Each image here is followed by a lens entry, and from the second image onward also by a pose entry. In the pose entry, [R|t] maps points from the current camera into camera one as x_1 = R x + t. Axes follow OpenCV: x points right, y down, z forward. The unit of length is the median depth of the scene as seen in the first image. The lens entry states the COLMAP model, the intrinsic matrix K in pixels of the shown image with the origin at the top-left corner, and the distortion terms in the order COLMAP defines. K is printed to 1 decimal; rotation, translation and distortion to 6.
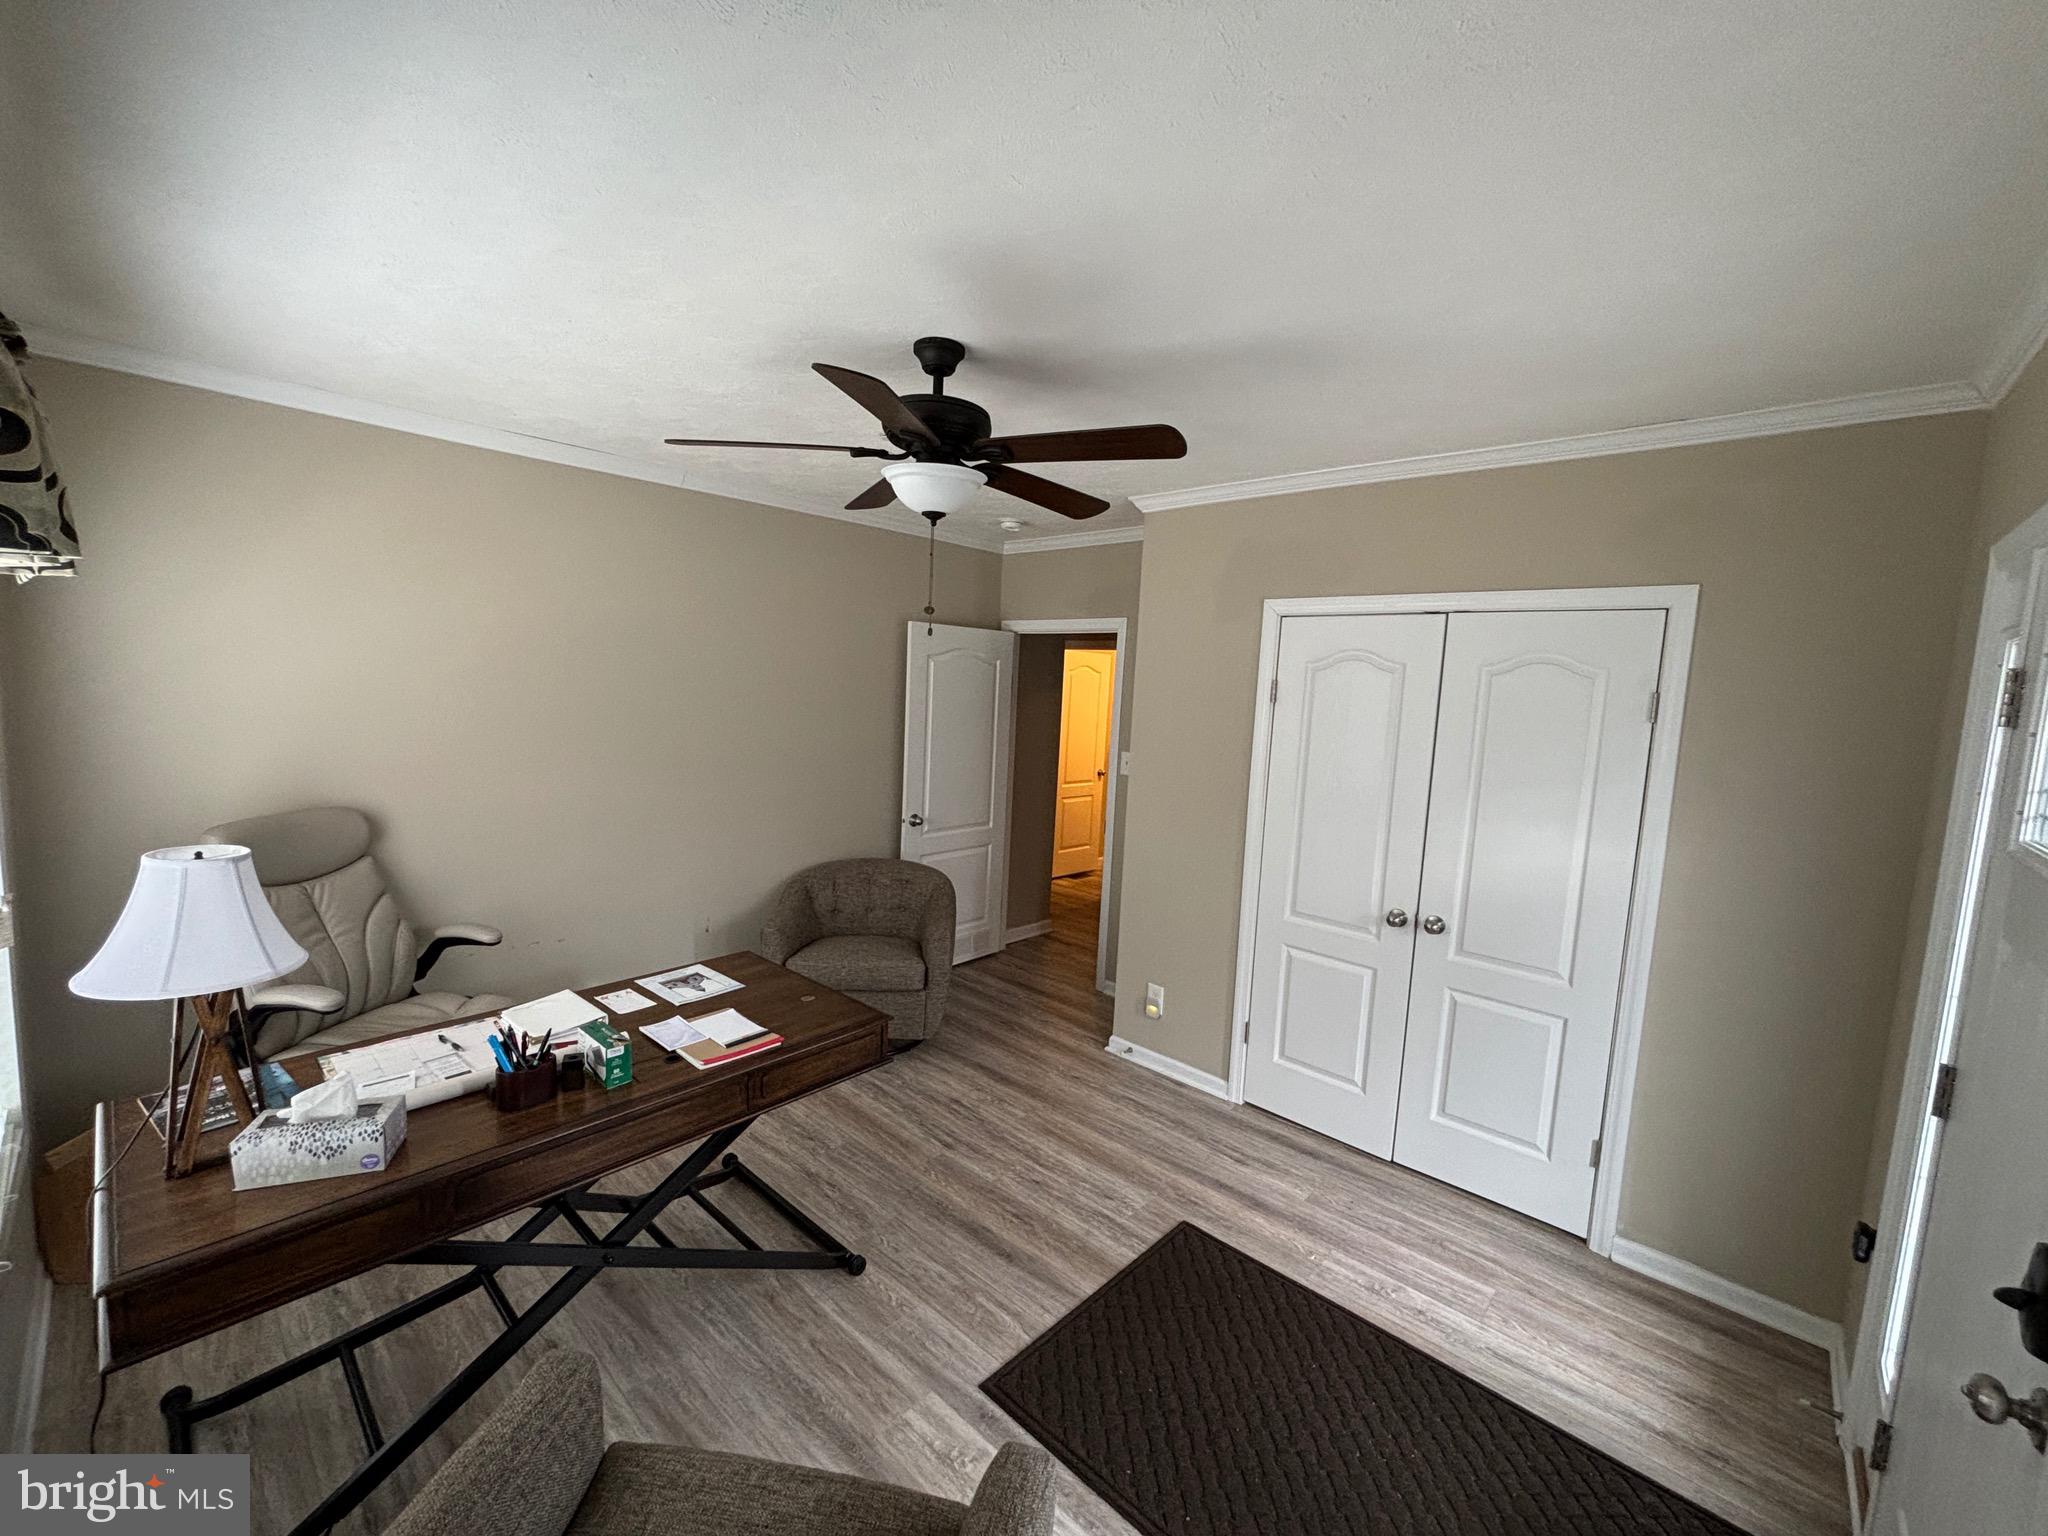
lens RADIAL K [[815.8, 0, 1024.0], [0, 815.8, 768.0], [0, 0, 1]] dist [-0.002107, -0.000049]
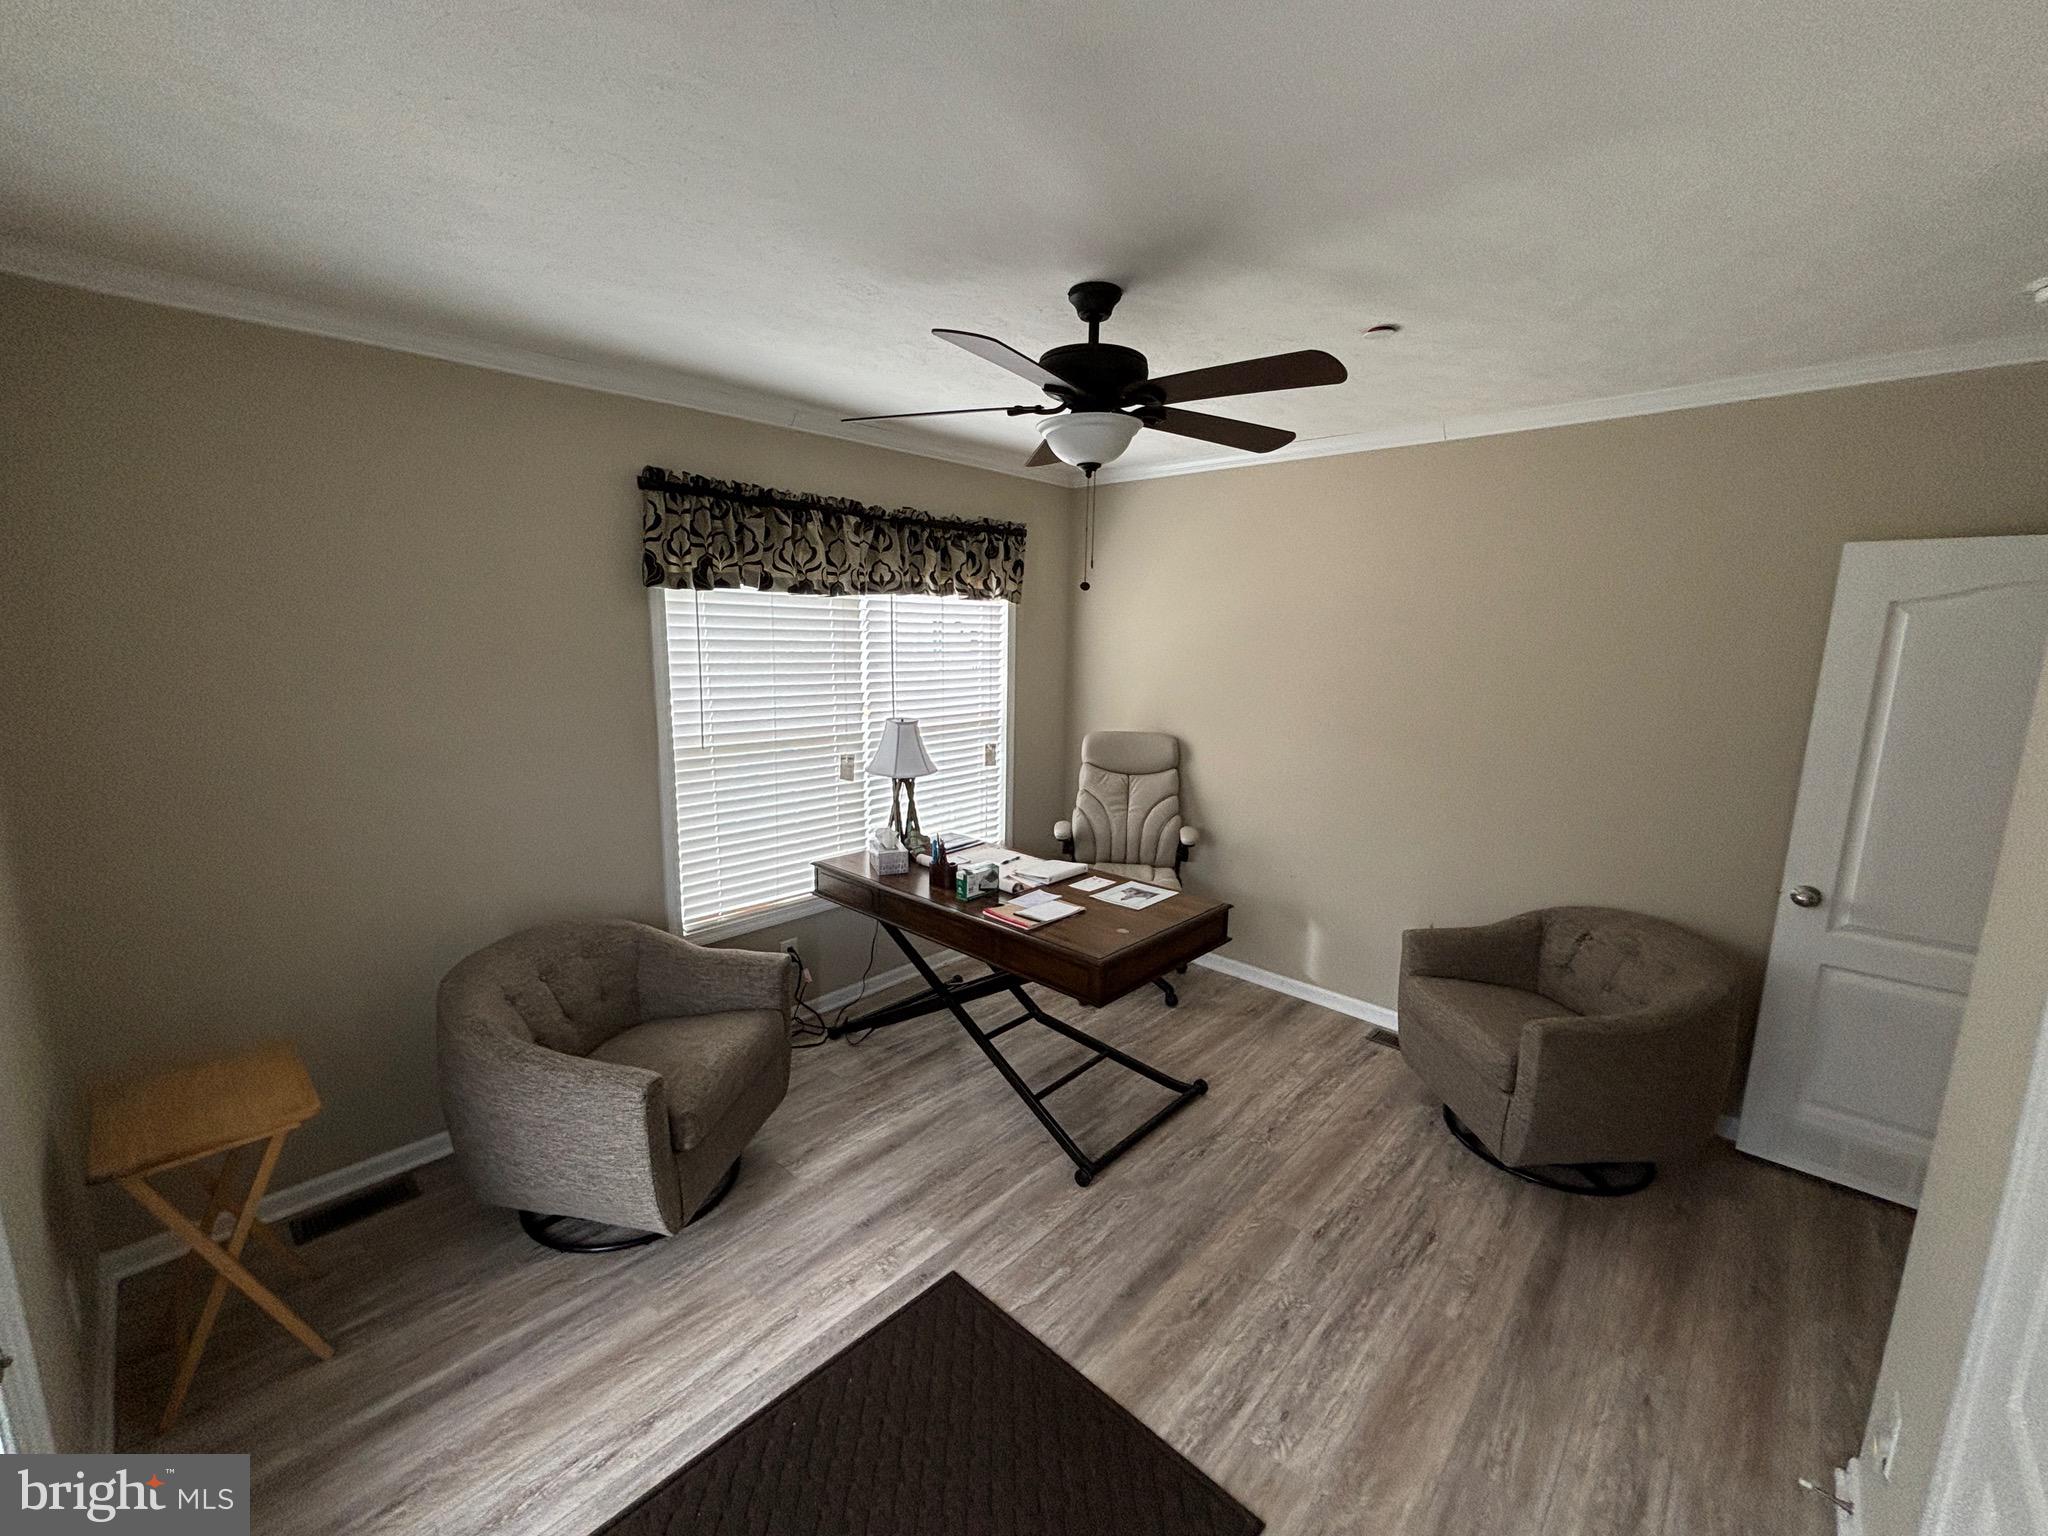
lens RADIAL K [[830.6, 0, 1024.0], [0, 830.6, 768.0], [0, 0, 1]] dist [0.000599, 0.000599]
pose [[0.017217, 0.135436, -0.990636, 0.770471], [-0.128441, 0.982874, 0.132142, -0.060029], [0.991568, 0.124963, 0.034318, 0.768061]]
